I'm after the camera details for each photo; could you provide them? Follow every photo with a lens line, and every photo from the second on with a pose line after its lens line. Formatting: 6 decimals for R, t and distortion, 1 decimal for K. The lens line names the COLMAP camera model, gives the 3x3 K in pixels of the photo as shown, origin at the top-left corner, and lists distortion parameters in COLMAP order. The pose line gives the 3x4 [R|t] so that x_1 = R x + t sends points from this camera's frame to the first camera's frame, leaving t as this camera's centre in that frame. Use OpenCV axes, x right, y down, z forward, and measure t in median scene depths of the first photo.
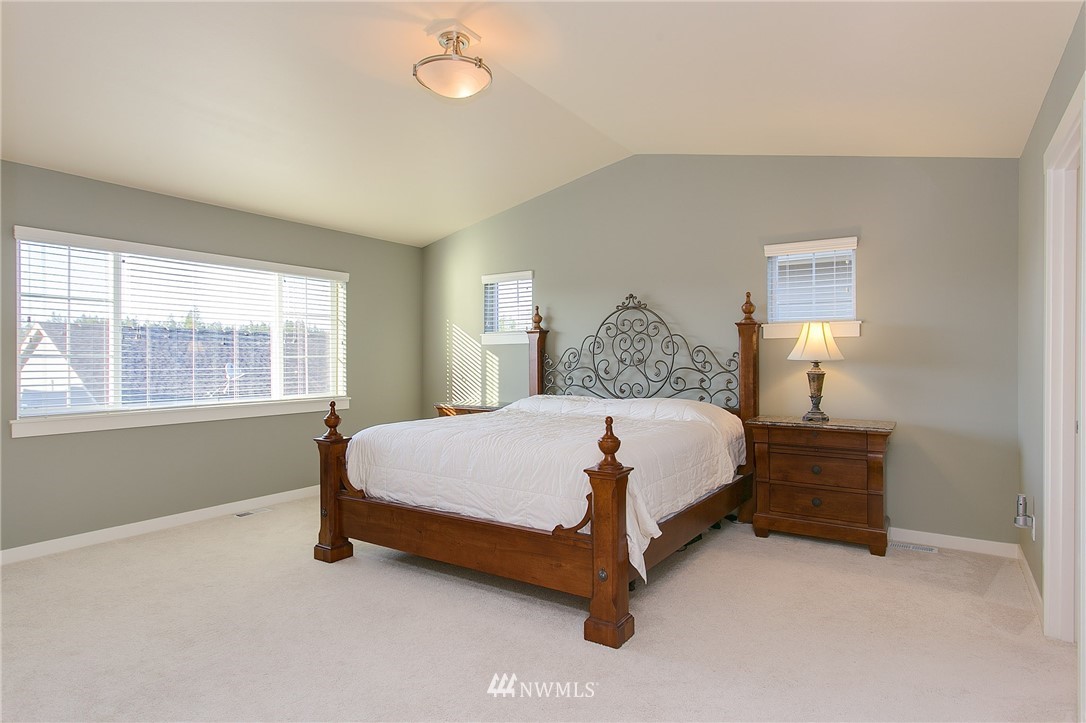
lens RADIAL K [[592.2, 0, 543.3], [0, 592.2, 360.2], [0, 0, 1]] dist [-0.001500, -0.000088]
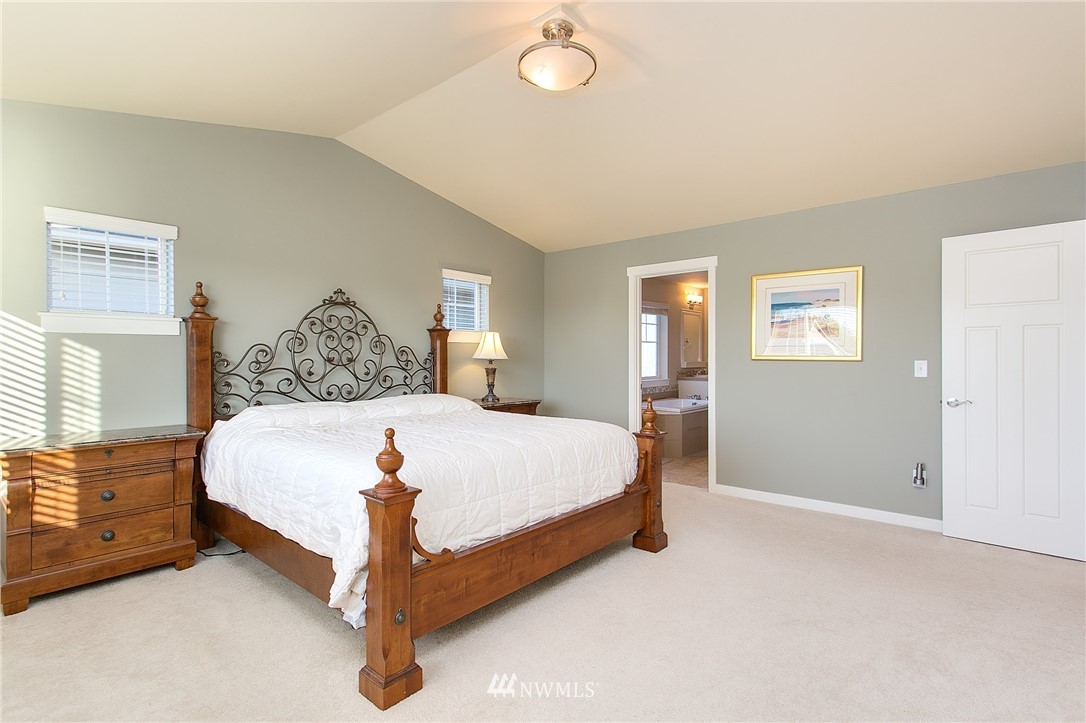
lens RADIAL K [[525.2, 0, 547.0], [0, 525.2, 360.6], [0, 0, 1]] dist [-0.001745, -0.000019]
pose [[0.117394, -0.003923, 0.993078, -0.647534], [0.001272, 0.999992, 0.003800, -0.001045], [-0.993085, 0.000818, 0.117398, 0.586250]]
